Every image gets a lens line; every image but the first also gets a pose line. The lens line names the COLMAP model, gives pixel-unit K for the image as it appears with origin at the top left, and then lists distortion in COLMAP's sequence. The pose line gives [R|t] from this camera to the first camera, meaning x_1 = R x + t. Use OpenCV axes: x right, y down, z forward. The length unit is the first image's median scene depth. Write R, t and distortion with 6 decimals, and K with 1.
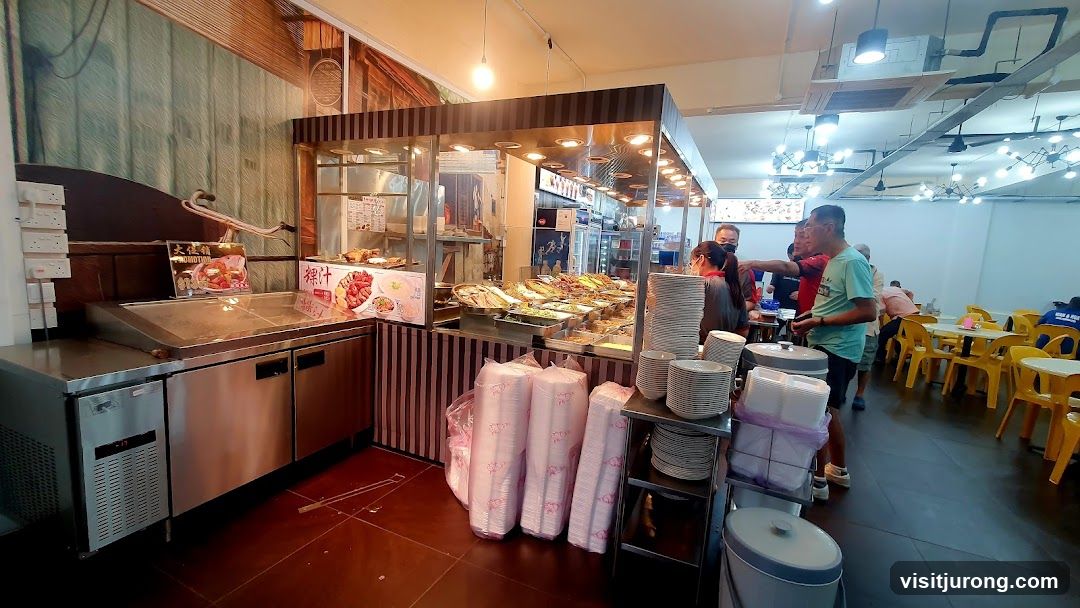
lens RADIAL K [[457.0, 0, 540.0], [0, 457.0, 304.0], [0, 0, 1]] dist [-0.022560, 0.017537]
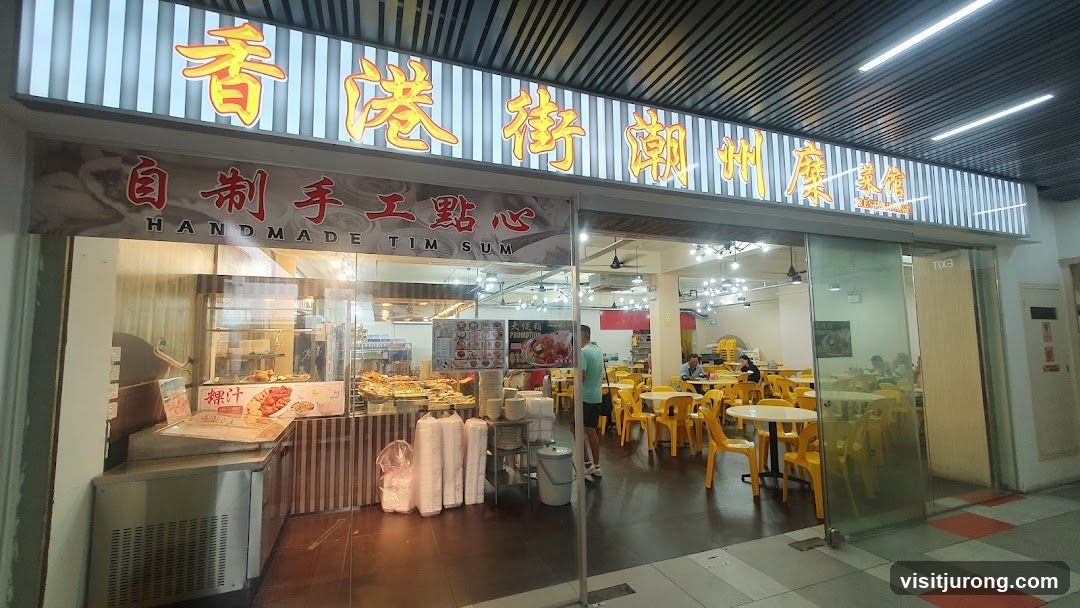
lens RADIAL K [[436.2, 0, 539.3], [0, 436.2, 307.3], [0, 0, 1]] dist [0.003846, -0.000118]
pose [[0.704811, -0.010666, 0.709315, -0.825518], [0.145946, 0.980678, -0.130273, -0.020357], [-0.694220, 0.195339, 0.692749, -0.556831]]
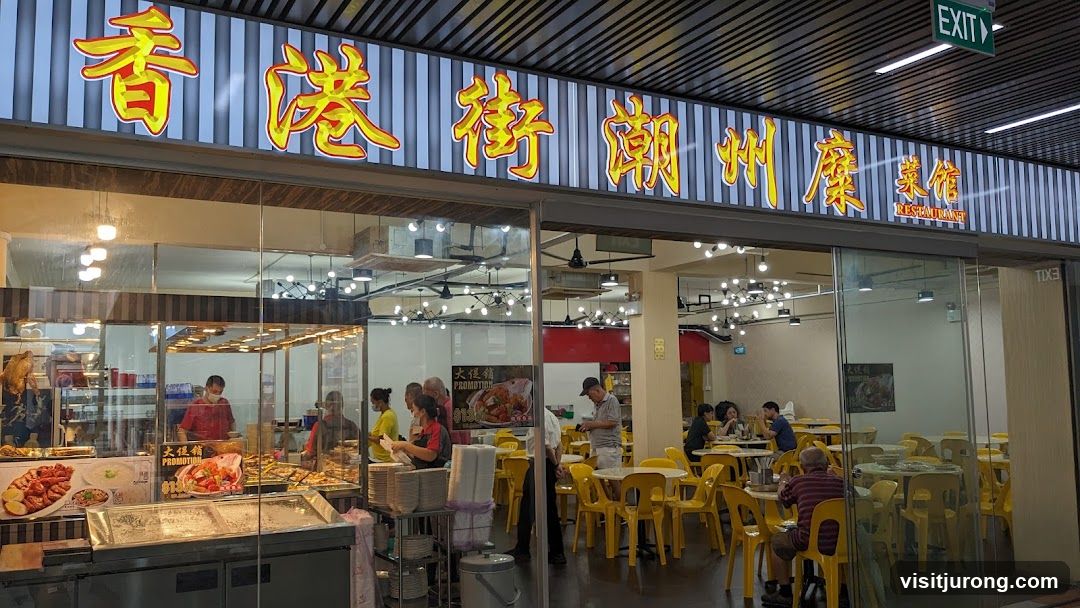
lens RADIAL K [[854.3, 0, 540.0], [0, 854.3, 304.0], [0, 0, 1]] dist [0.087197, -0.151187]
pose [[0.596199, 0.005628, 0.802817, -1.237225], [0.154355, 0.980516, -0.121503, -0.031094], [-0.787859, 0.196359, 0.583714, -0.804281]]
